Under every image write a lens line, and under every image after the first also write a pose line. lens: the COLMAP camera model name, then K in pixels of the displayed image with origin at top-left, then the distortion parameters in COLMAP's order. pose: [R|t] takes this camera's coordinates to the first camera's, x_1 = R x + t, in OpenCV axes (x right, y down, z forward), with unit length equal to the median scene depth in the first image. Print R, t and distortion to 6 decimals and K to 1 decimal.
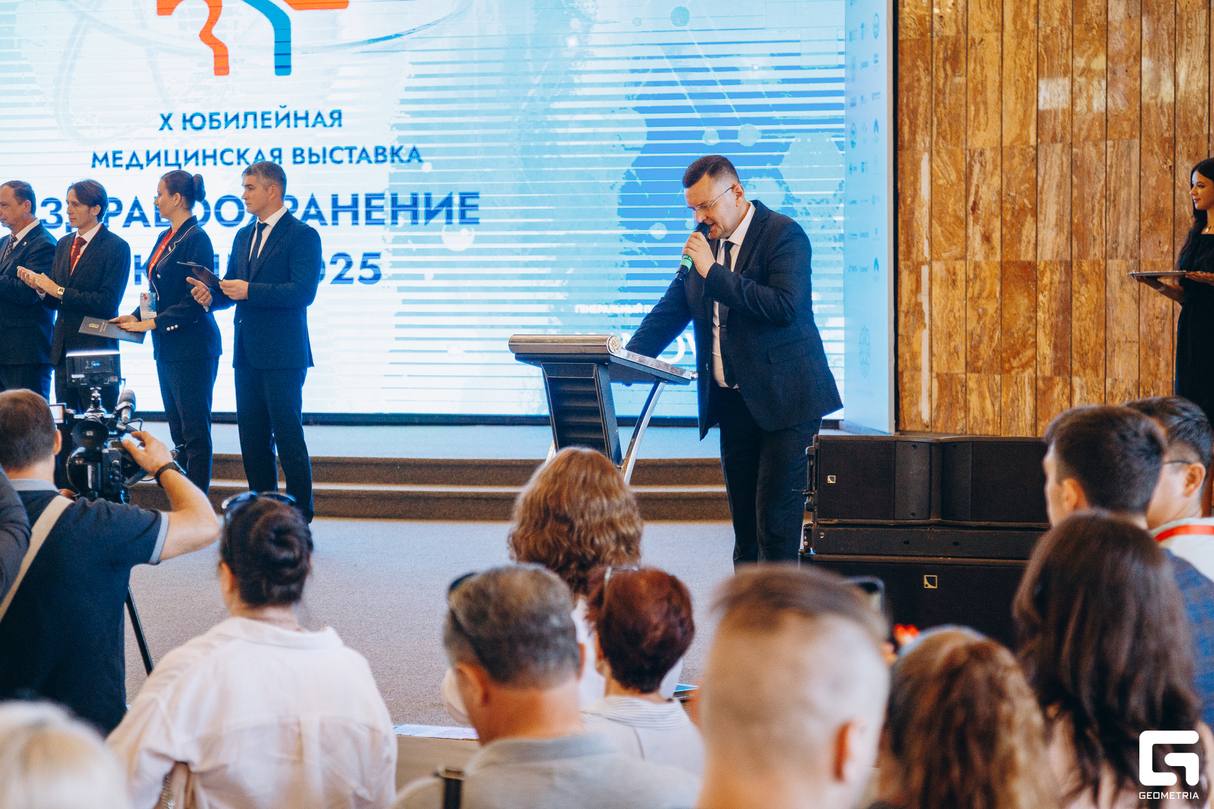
lens RADIAL K [[2664.2, 0, 607.0], [0, 2664.2, 404.5], [0, 0, 1]] dist [-0.008011, -0.087410]
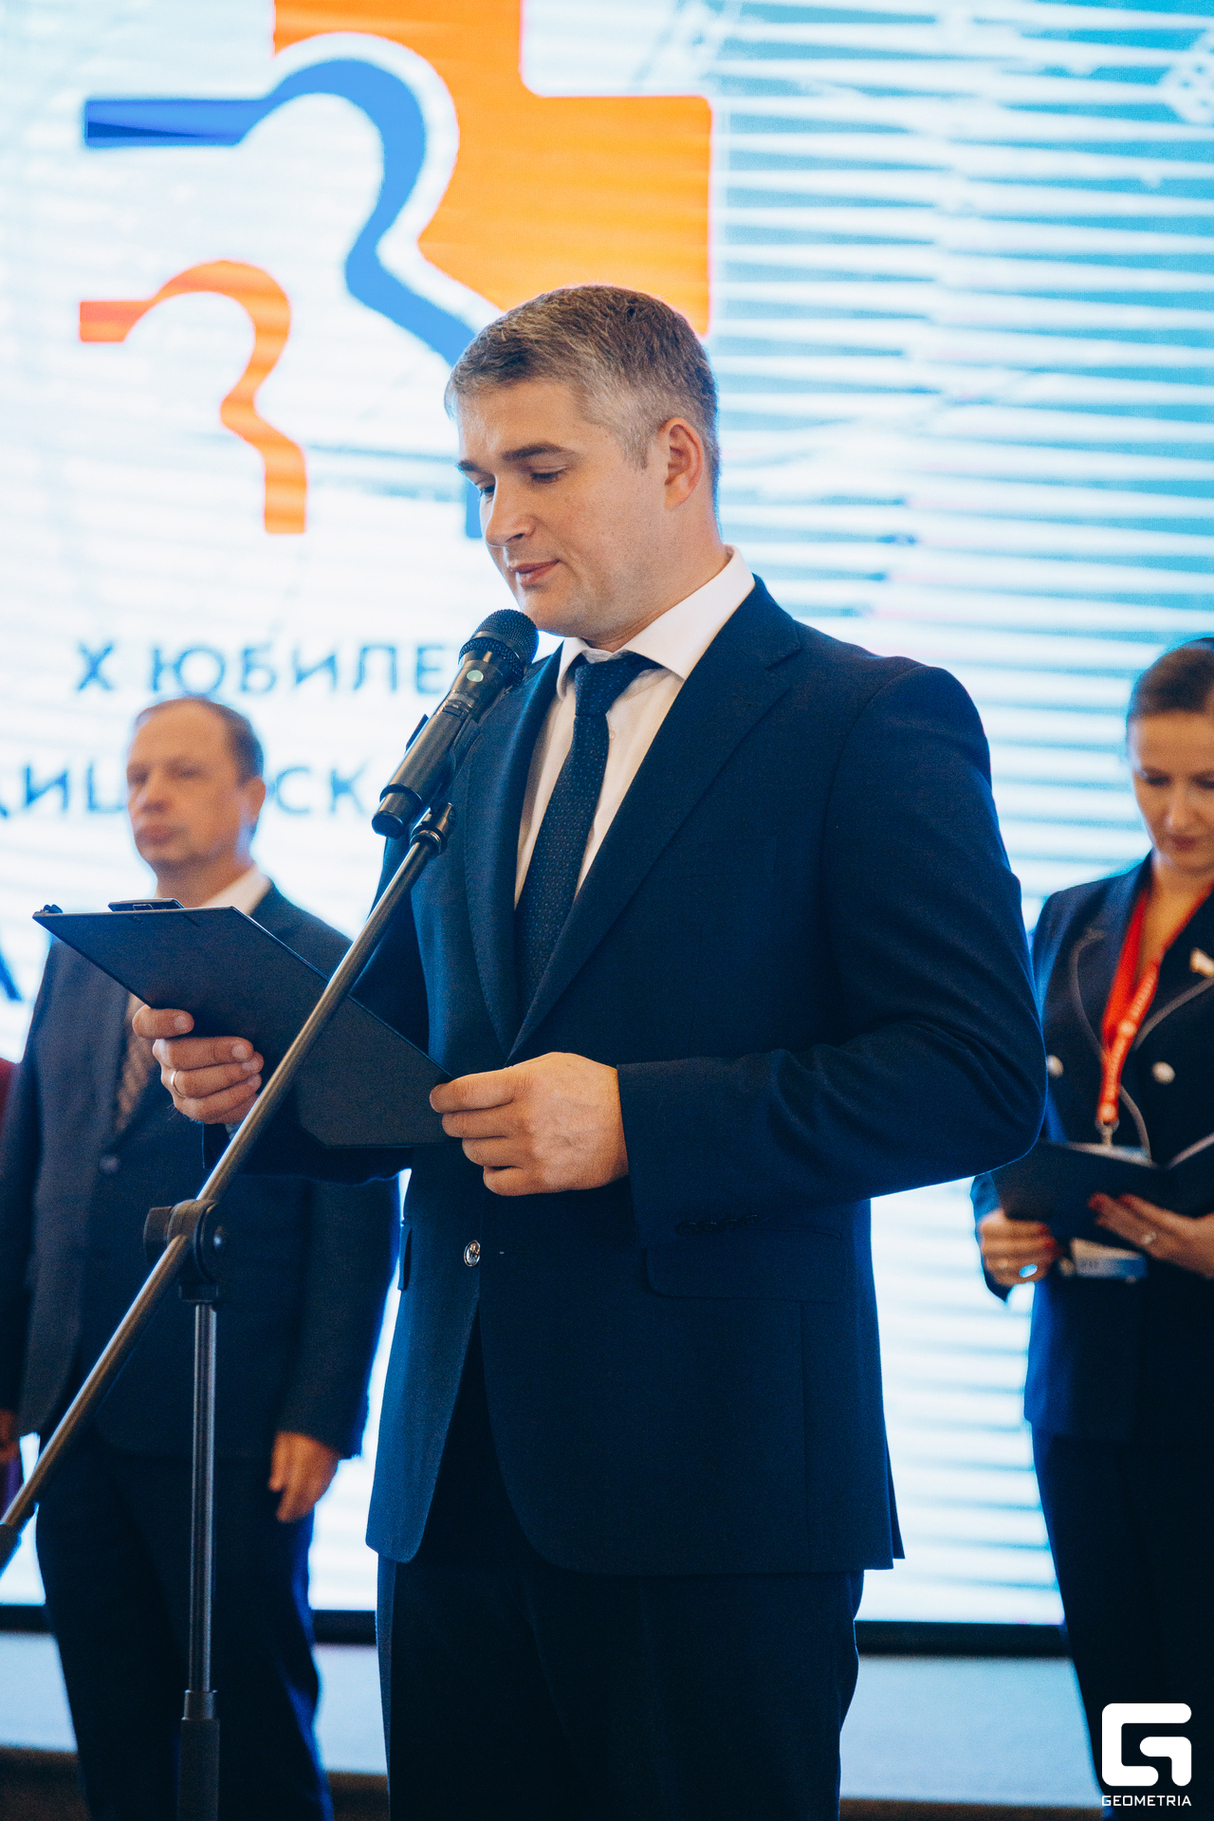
lens RADIAL K [[4914.5, 0, 607.0], [0, 4914.5, 910.5], [0, 0, 1]] dist [0.811254, 0.034515]
pose [[0.997428, 0.019969, -0.068843, -0.070151], [-0.028385, 0.991935, -0.123531, -0.012051], [0.065821, 0.125168, 0.989950, 0.460998]]
